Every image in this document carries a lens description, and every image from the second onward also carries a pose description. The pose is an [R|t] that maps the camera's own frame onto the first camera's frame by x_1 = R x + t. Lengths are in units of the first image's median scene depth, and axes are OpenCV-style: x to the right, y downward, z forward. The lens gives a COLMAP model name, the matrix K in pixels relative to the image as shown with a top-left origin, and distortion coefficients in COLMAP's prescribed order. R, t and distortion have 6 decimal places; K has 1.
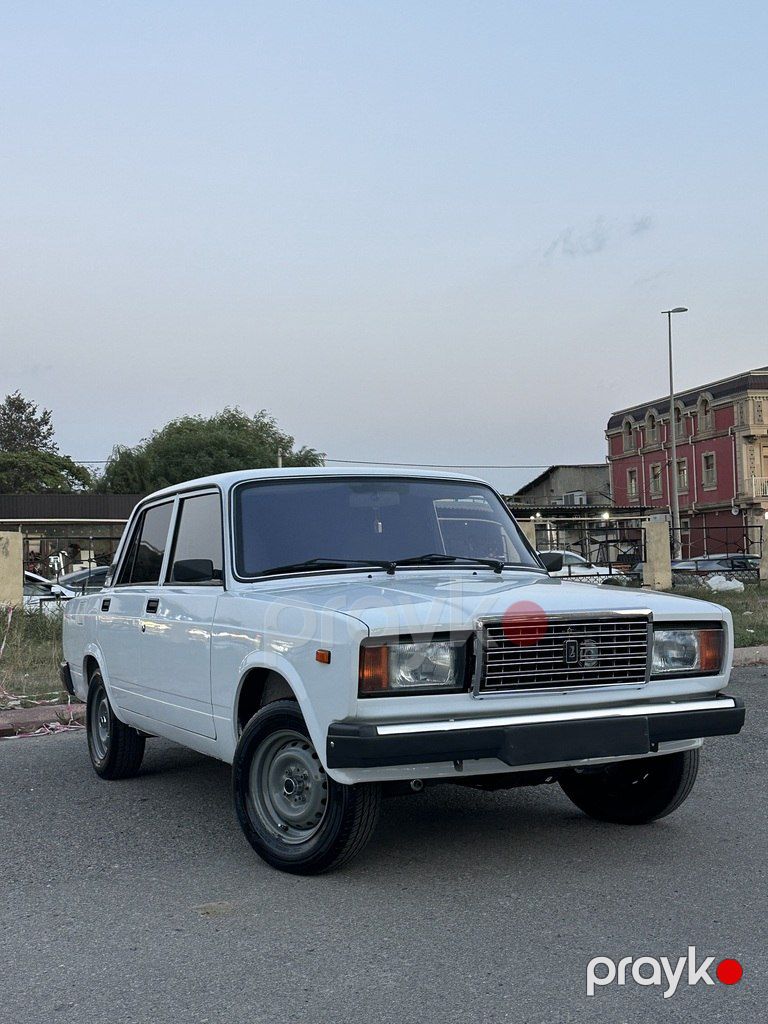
lens RADIAL K [[1306.1, 0, 384.0], [0, 1306.1, 512.0], [0, 0, 1]] dist [0.220864, -0.541045]
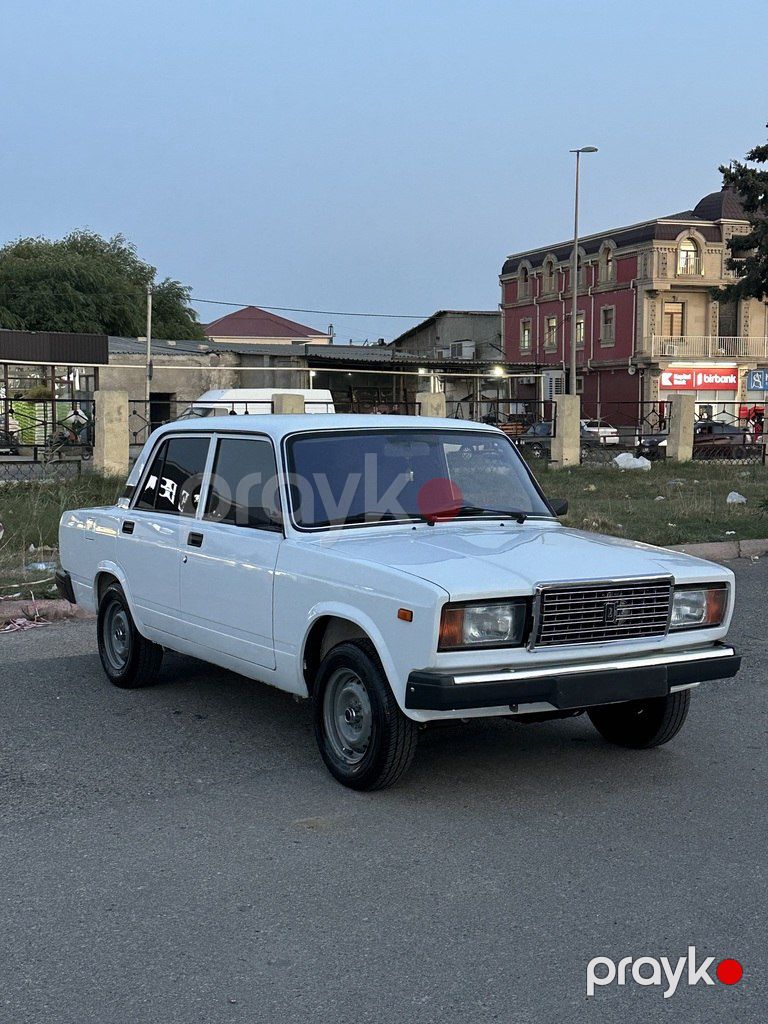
lens RADIAL K [[1452.2, 0, 396.4], [0, 1452.2, 515.6], [0, 0, 1]] dist [0.138998, -0.027672]
pose [[0.993261, 0.027562, 0.112571, -0.160725], [-0.040411, 0.992715, 0.113506, -0.098375], [-0.108622, -0.117290, 0.987139, -0.209757]]
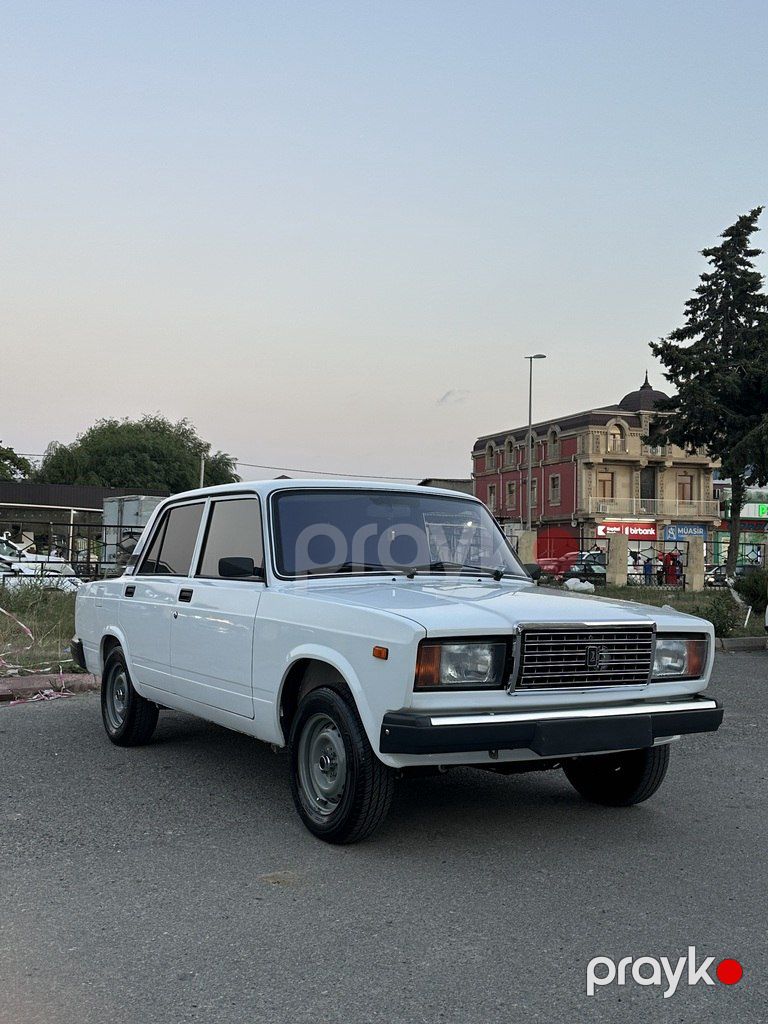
lens RADIAL K [[1097.1, 0, 380.8], [0, 1097.1, 493.5], [0, 0, 1]] dist [0.162899, -0.347272]
pose [[0.994129, 0.050244, 0.095824, -0.114837], [-0.048652, 0.998637, -0.018878, -0.006952], [-0.096642, 0.014105, 0.995219, 0.045838]]
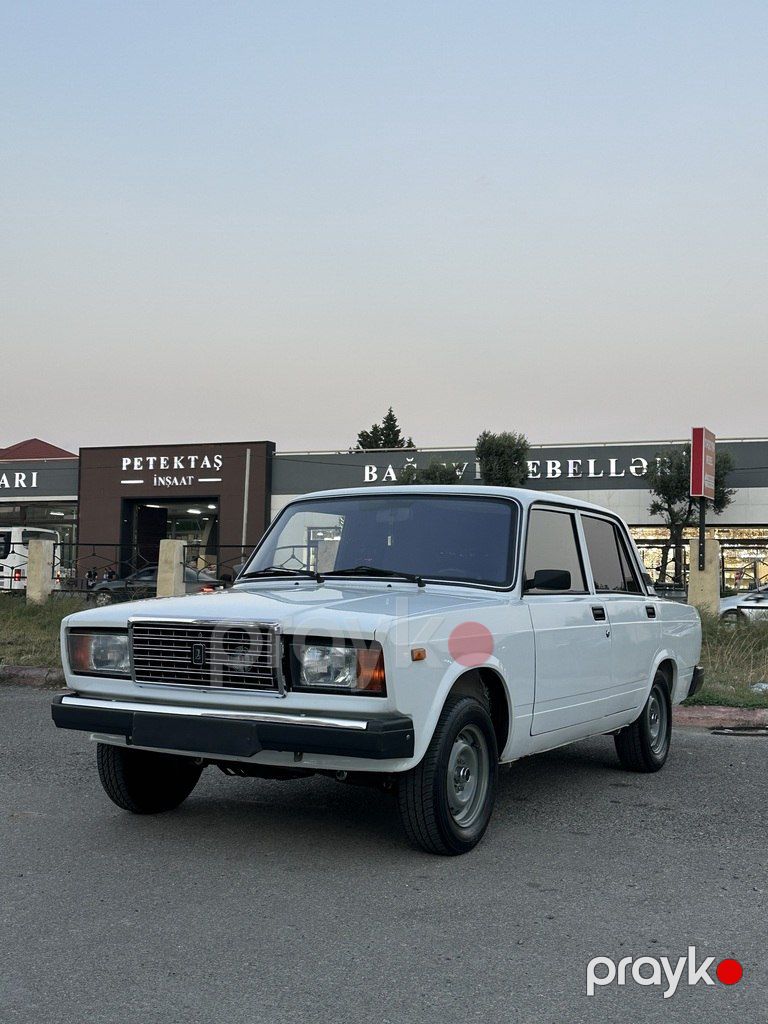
lens RADIAL K [[1306.1, 0, 384.0], [0, 1306.1, 512.0], [0, 0, 1]] dist [0.220864, -0.541045]
pose [[0.561786, -0.003867, -0.827274, 0.953656], [0.002902, 0.999992, -0.002703, -0.009804], [0.827278, -0.000882, 0.561792, 0.409800]]
